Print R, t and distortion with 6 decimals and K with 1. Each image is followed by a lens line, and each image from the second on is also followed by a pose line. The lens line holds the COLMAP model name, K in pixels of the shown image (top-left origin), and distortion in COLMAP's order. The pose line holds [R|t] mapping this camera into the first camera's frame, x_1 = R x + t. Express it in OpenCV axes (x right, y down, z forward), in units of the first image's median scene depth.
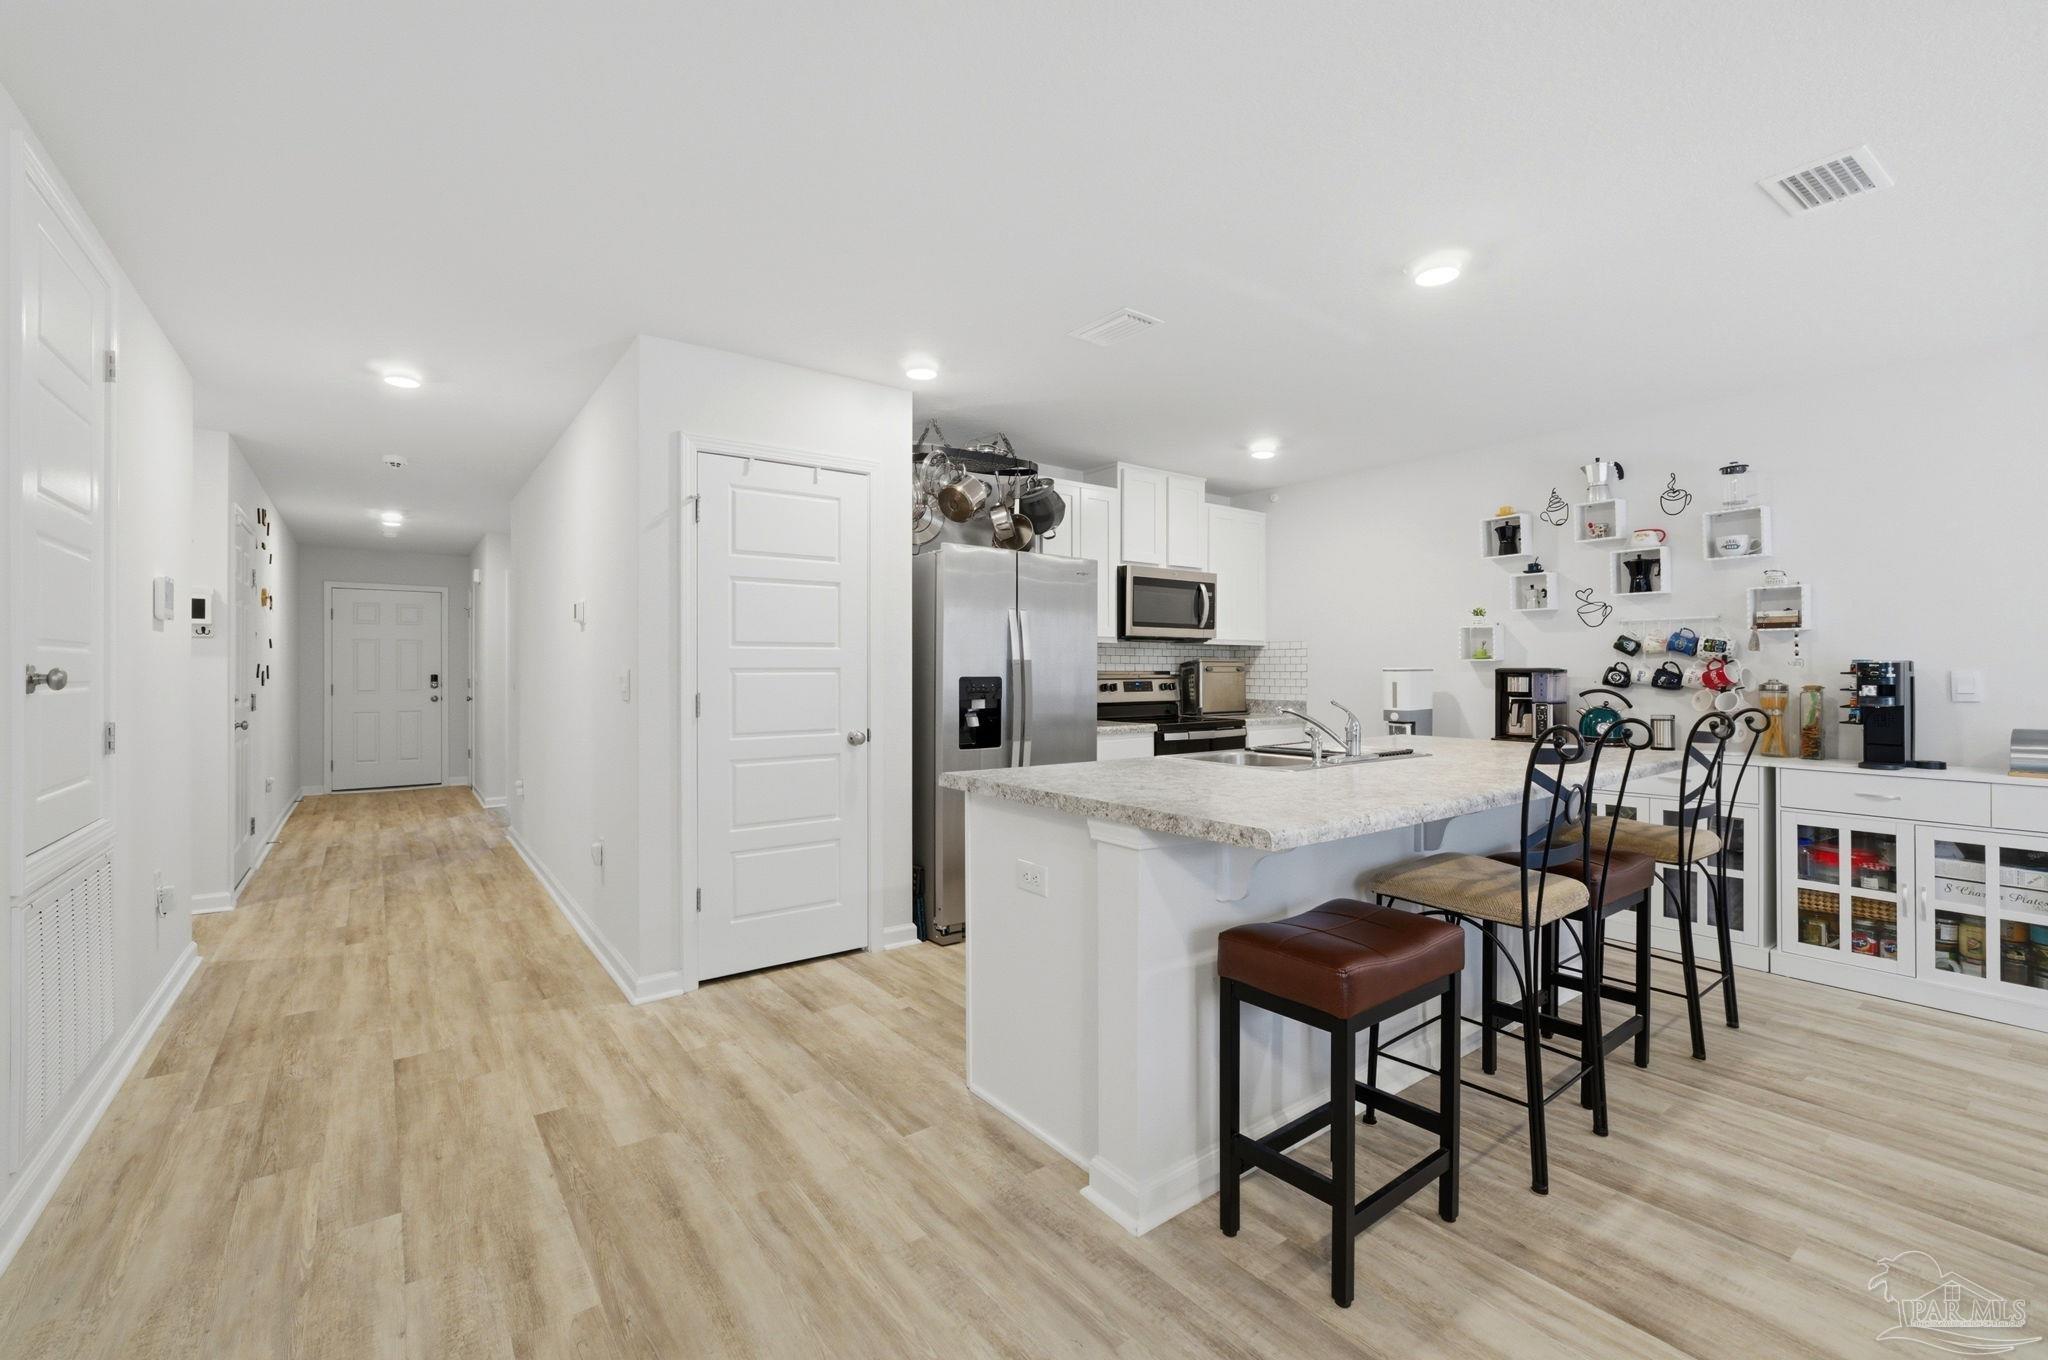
lens RADIAL K [[874.4, 0, 1022.9], [0, 874.4, 666.9], [0, 0, 1]] dist [-0.010018, 0.004075]
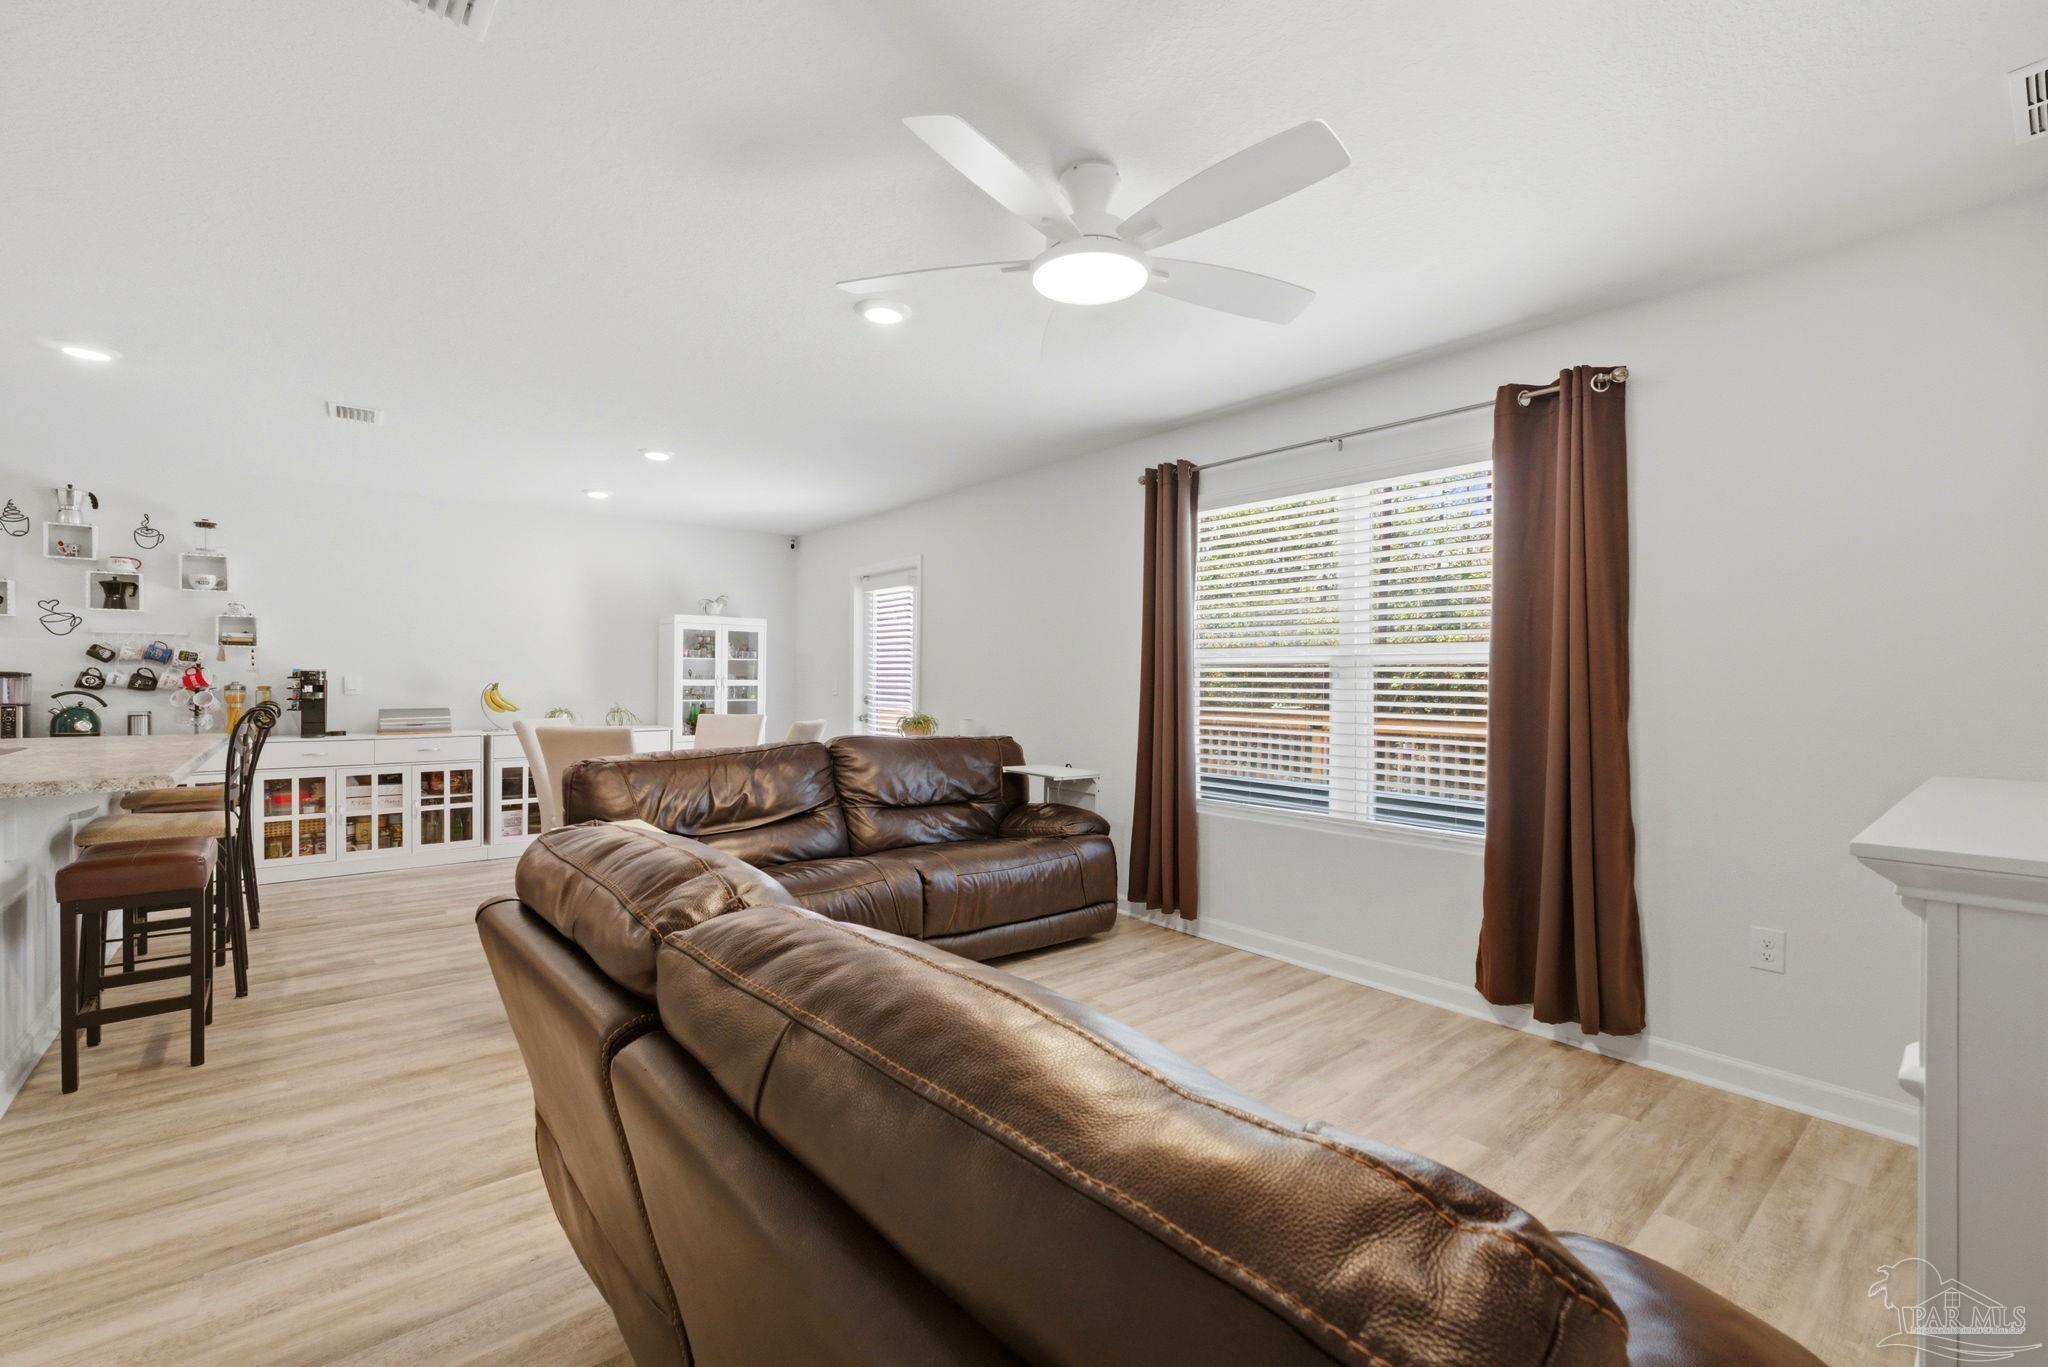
lens RADIAL K [[874.4, 0, 1031.8], [0, 874.4, 683.9], [0, 0, 1]] dist [-0.010018, 0.004075]
pose [[-0.045790, -0.005097, 0.998938, -0.577798], [-0.010187, 0.999937, 0.004635, -0.001895], [-0.998899, -0.009964, -0.045839, -0.208780]]
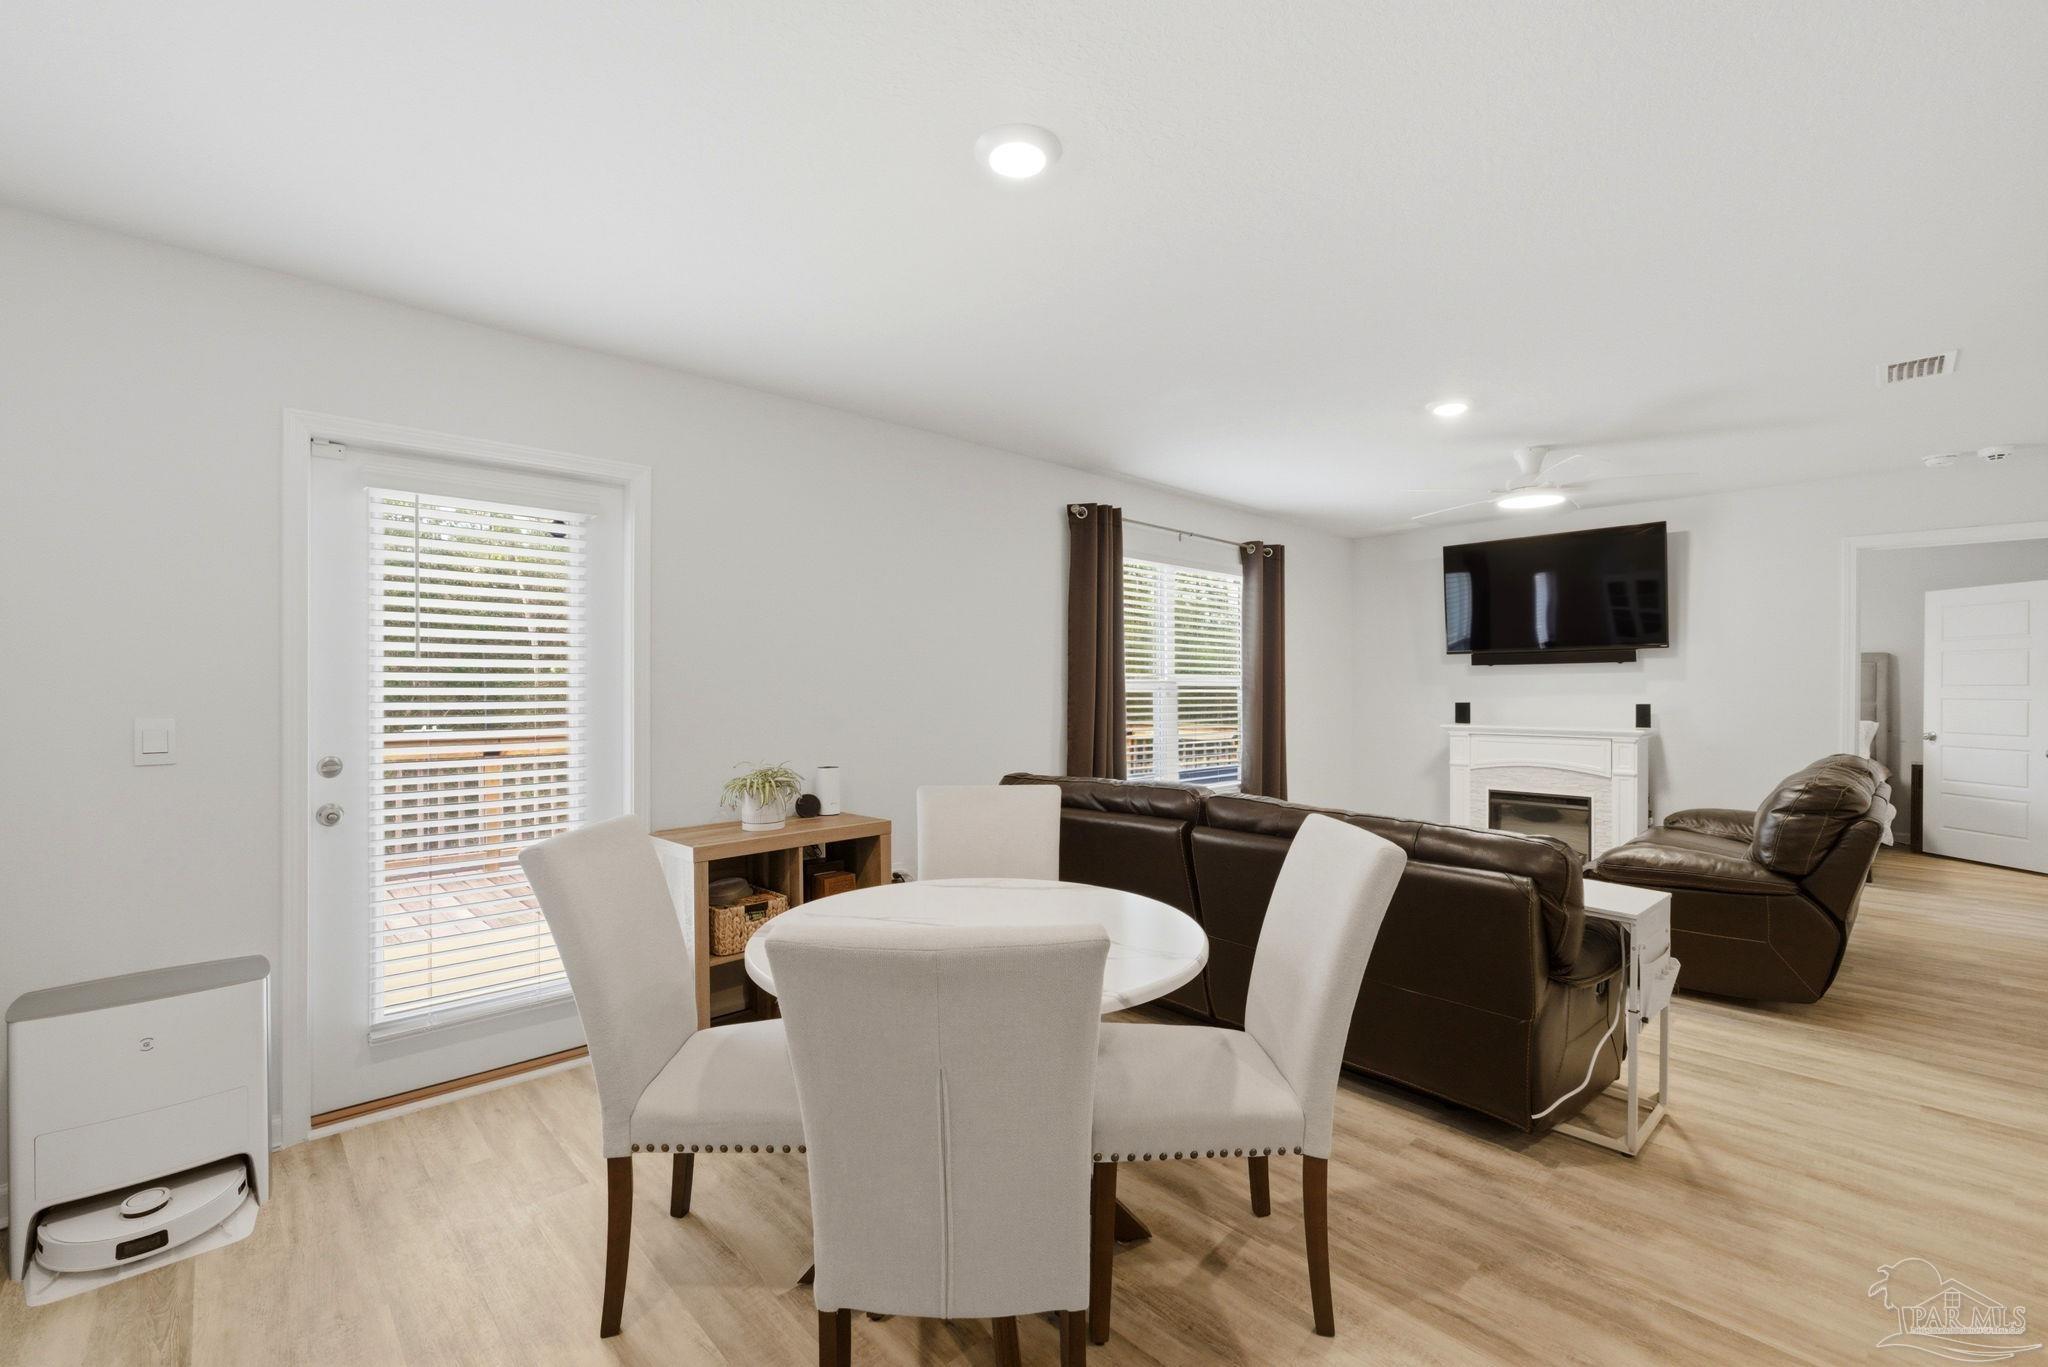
lens RADIAL K [[874.4, 0, 1016.8], [0, 874.4, 688.0], [0, 0, 1]] dist [-0.010018, 0.004075]
pose [[-0.994208, -0.002563, -0.107440, 0.773834], [-0.002518, 0.999997, -0.000559, -0.019084], [0.107441, -0.000286, -0.994211, 0.782938]]
